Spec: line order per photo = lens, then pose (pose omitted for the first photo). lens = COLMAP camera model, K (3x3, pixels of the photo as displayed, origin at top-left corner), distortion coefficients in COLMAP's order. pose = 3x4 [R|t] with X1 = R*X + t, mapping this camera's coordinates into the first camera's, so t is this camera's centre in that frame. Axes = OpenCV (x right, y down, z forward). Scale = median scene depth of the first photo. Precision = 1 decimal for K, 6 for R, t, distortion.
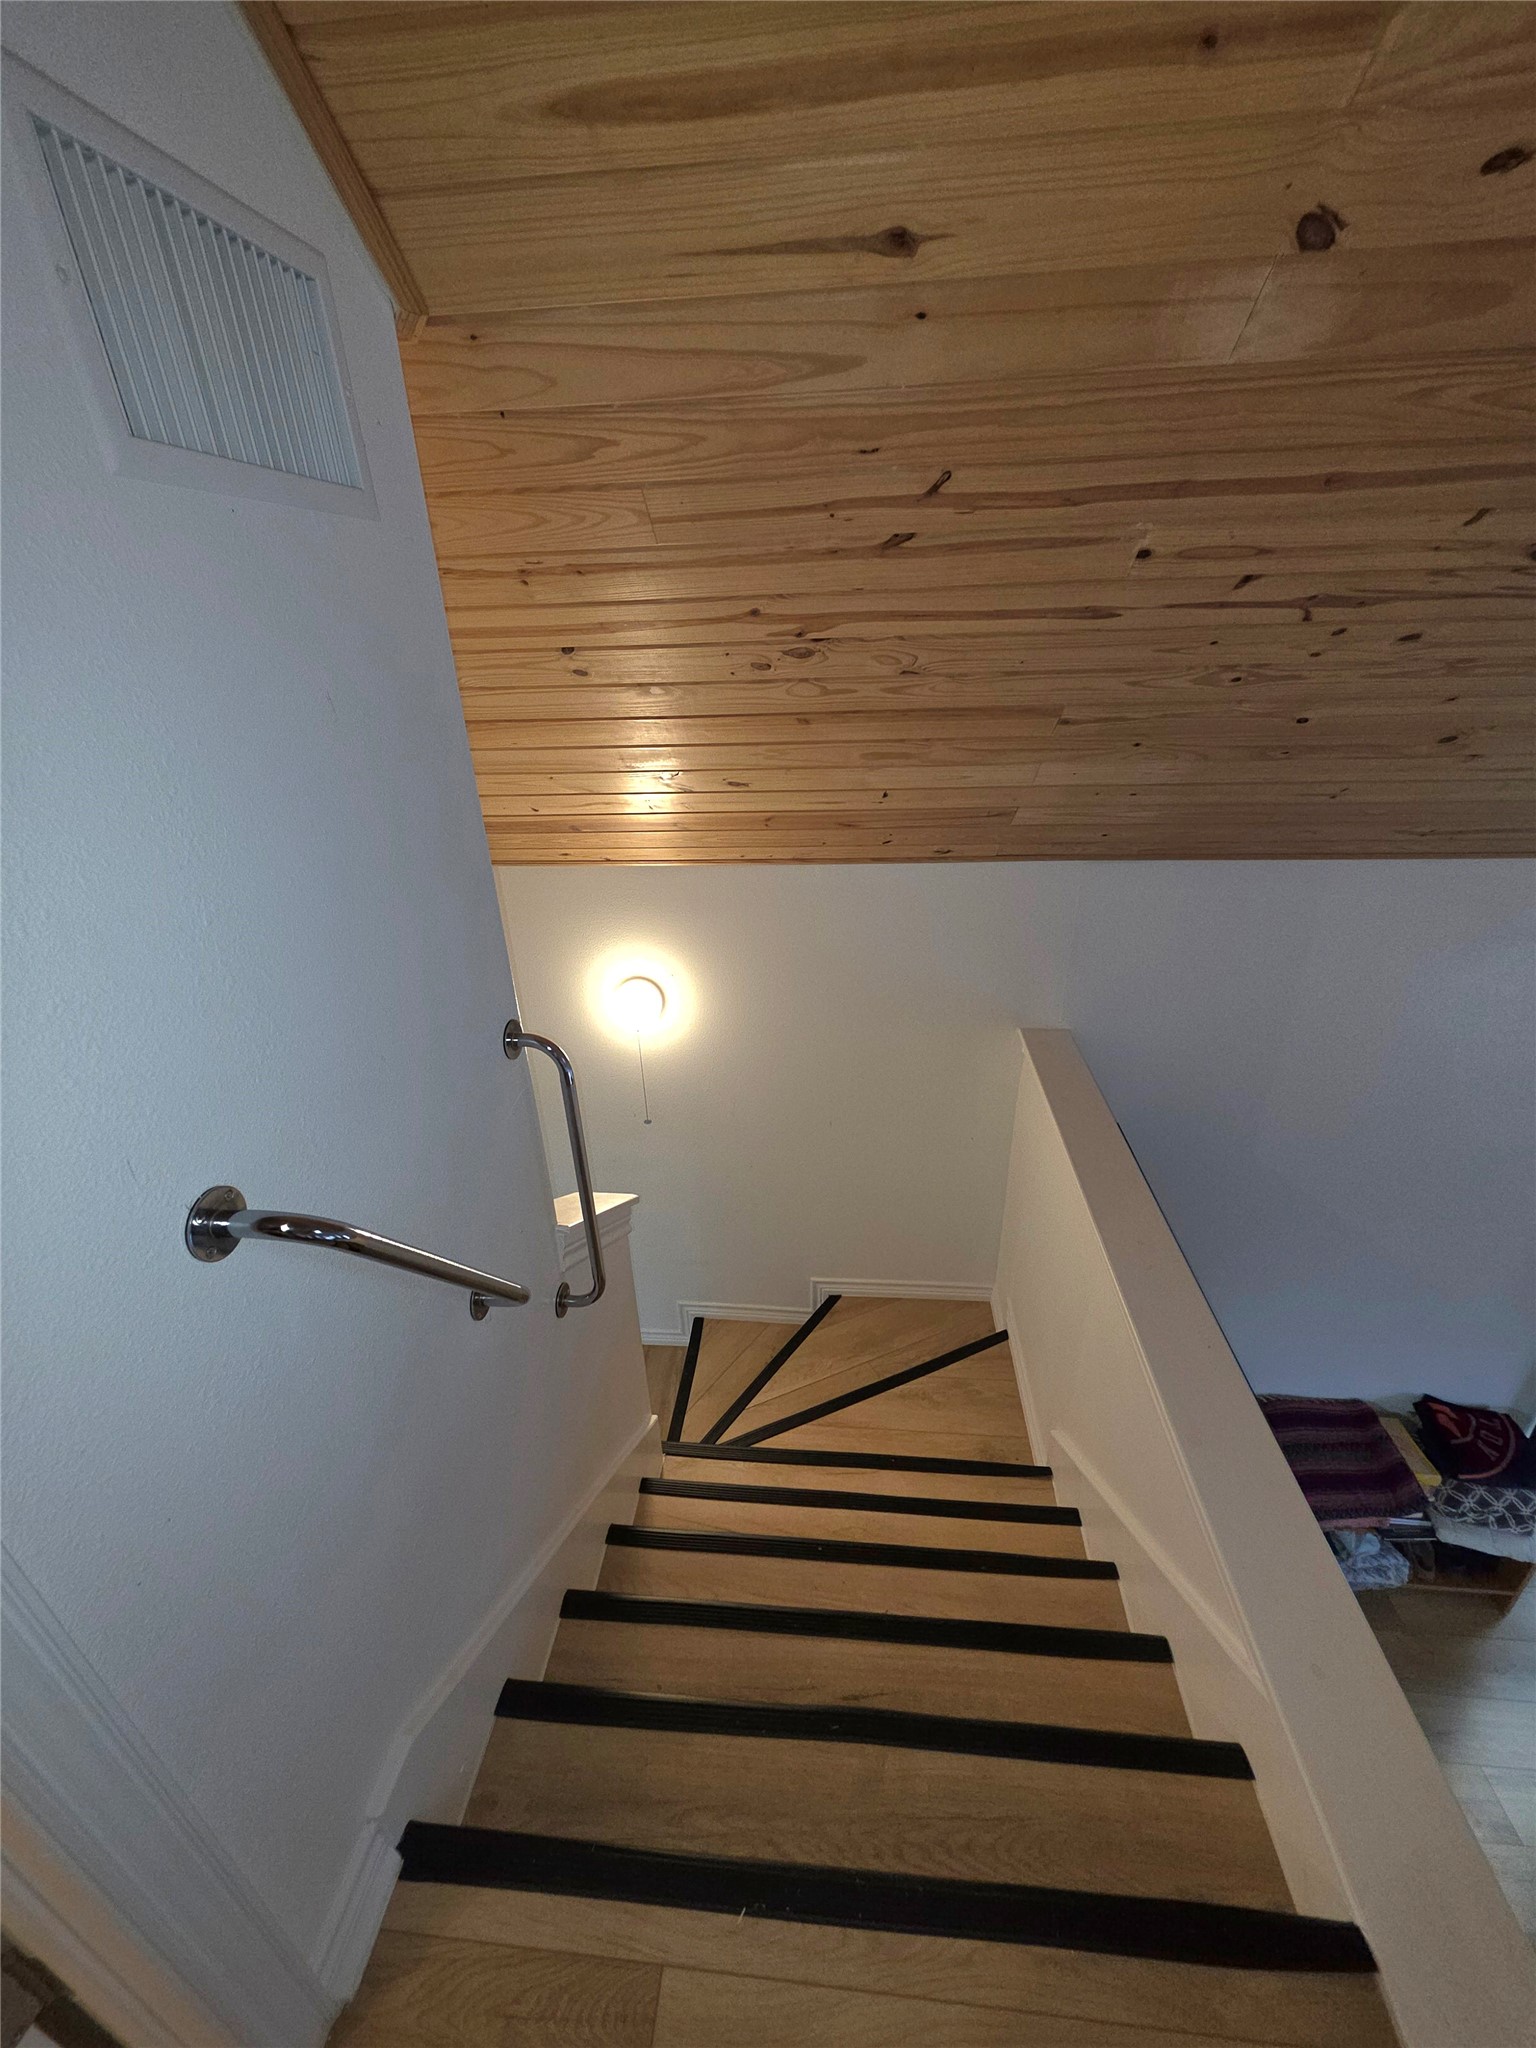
lens RADIAL K [[817.1, 0, 767.8], [0, 817.1, 1027.2], [0, 0, 1]] dist [0.001918, -0.000353]
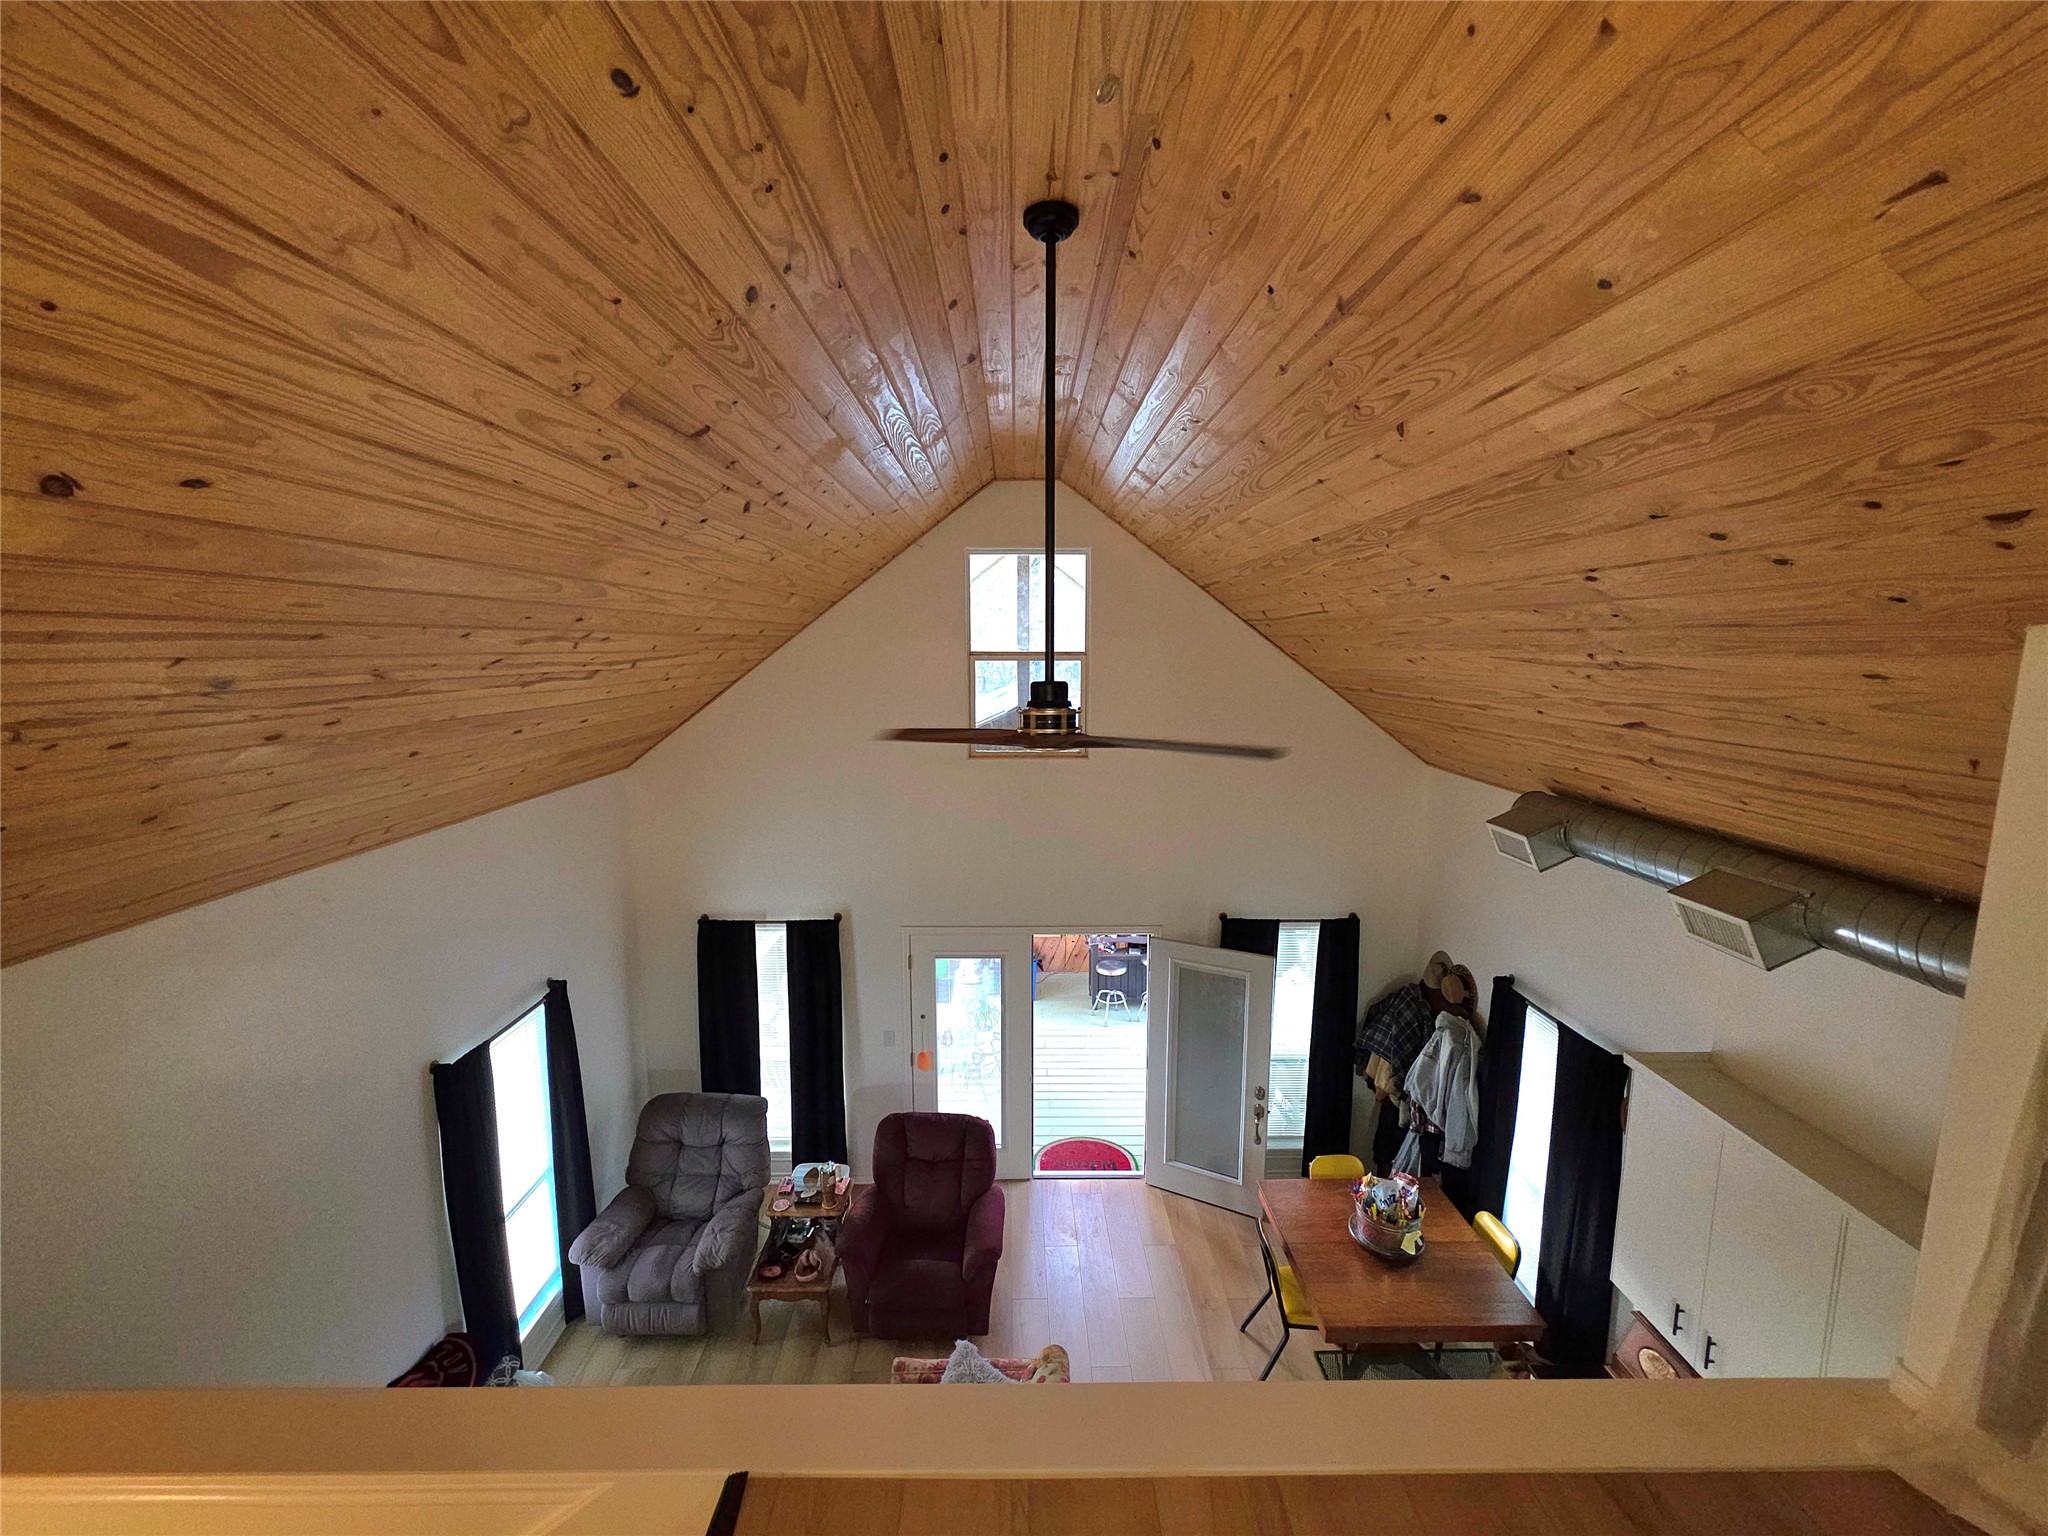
lens RADIAL K [[817.1, 0, 1022.7], [0, 817.1, 764.2], [0, 0, 1]] dist [0.001918, -0.000353]
pose [[-0.104927, -0.114552, 0.987860, -0.542541], [0.457127, 0.876626, 0.150208, -0.059252], [-0.883190, 0.467338, -0.039617, -0.056193]]
